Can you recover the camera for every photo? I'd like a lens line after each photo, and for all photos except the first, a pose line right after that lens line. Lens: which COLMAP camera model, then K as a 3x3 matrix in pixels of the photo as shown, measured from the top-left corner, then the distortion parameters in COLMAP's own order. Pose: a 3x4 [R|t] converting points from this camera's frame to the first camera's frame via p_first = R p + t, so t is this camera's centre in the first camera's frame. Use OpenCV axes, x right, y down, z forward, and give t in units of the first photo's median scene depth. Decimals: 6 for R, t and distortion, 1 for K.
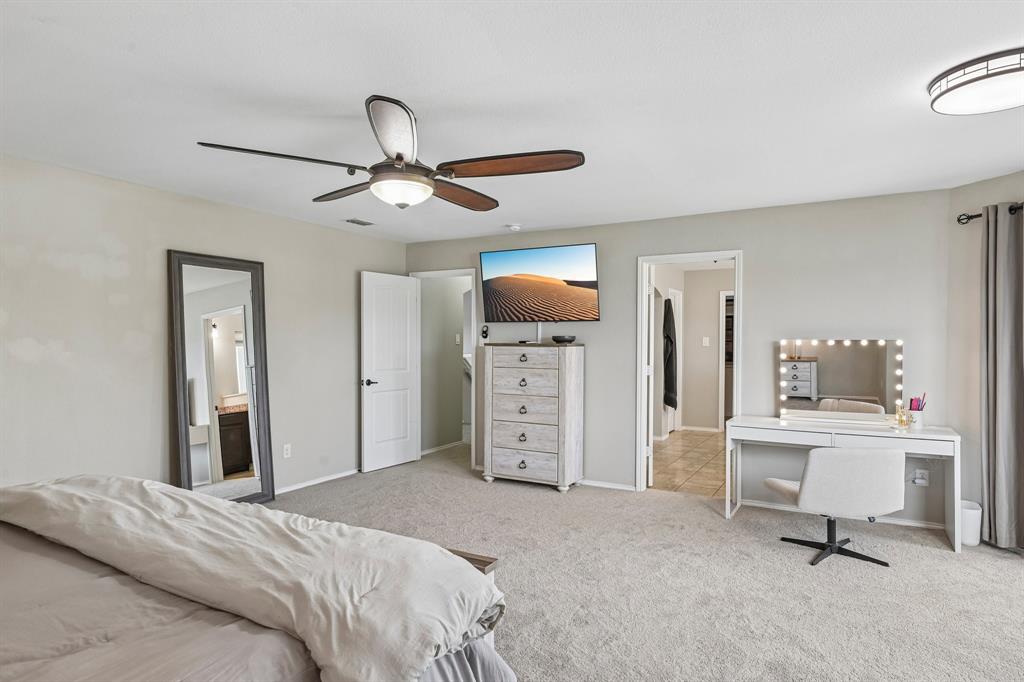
lens RADIAL K [[588.1, 0, 512.0], [0, 588.1, 341.0], [0, 0, 1]] dist [-0.002416, -0.000156]
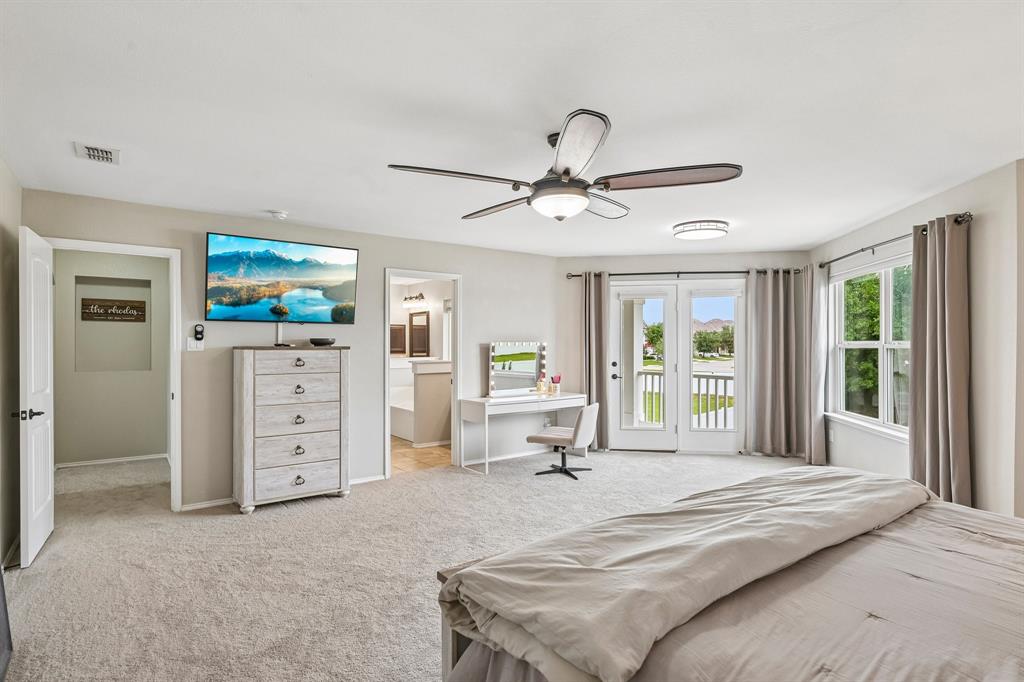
lens RADIAL K [[524.5, 0, 512.0], [0, 524.5, 341.0], [0, 0, 1]] dist [-0.003091, -0.000542]
pose [[0.411448, 0.003916, 0.911425, -0.590170], [0.004895, 0.999967, -0.006506, 0.002810], [-0.911420, 0.007138, 0.411415, 0.373082]]
